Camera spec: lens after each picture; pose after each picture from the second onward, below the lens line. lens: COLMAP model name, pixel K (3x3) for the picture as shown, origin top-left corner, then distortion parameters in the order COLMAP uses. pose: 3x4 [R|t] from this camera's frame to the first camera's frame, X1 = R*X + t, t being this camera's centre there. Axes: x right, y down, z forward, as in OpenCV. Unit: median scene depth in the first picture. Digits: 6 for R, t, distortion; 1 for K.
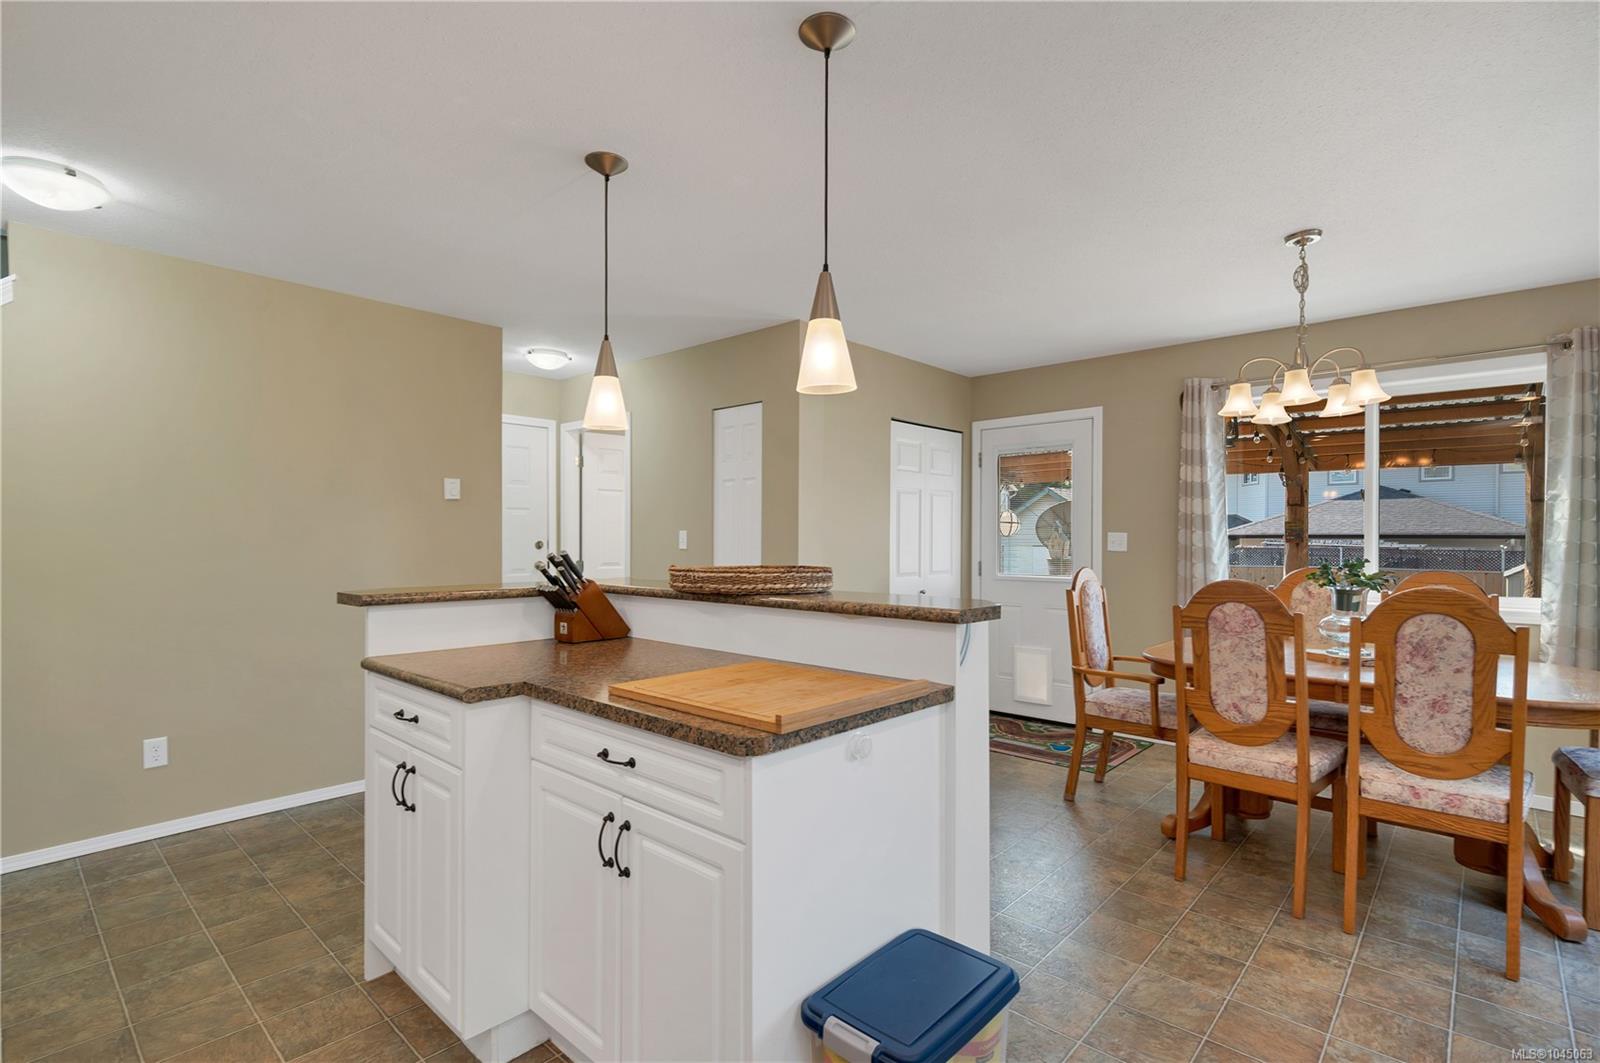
lens RADIAL K [[733.4, 0, 812.3], [0, 733.4, 542.6], [0, 0, 1]] dist [-0.004057, 0.001599]
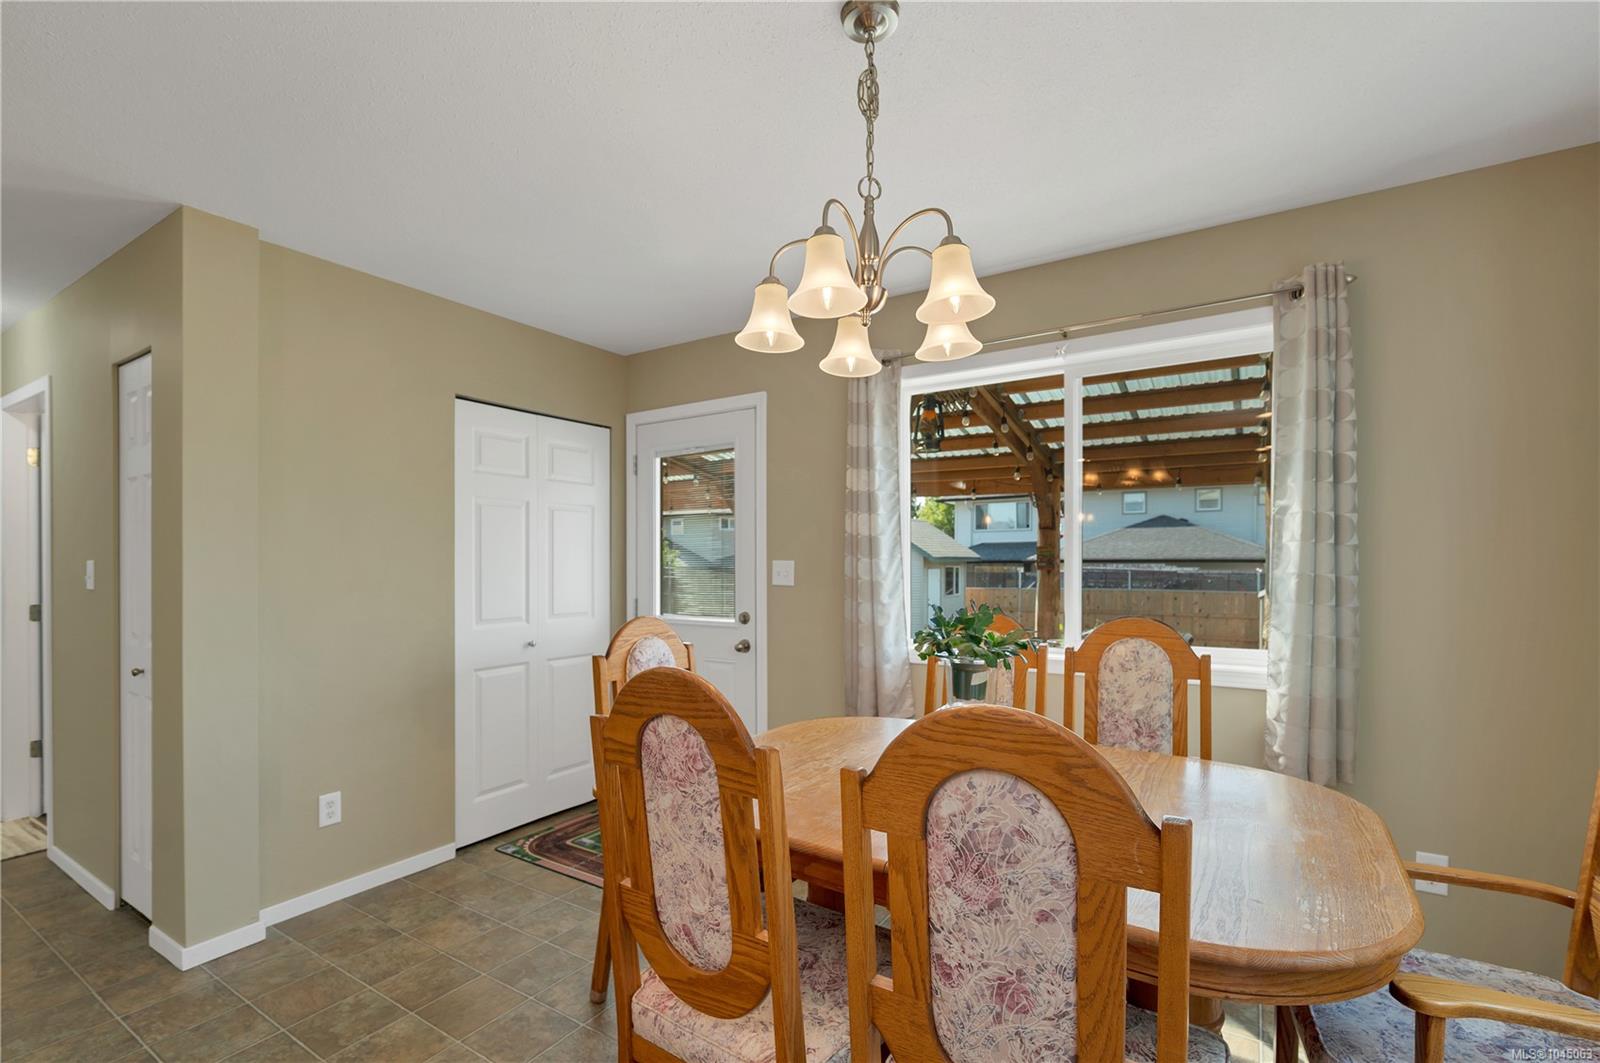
lens RADIAL K [[694.3, 0, 807.9], [0, 694.3, 567.8], [0, 0, 1]] dist [-0.001051, 0.000048]
pose [[0.984673, -0.005004, 0.174337, 0.463448], [0.004915, 0.999987, 0.000941, -0.009874], [-0.174340, -0.000070, 0.984686, 0.436942]]
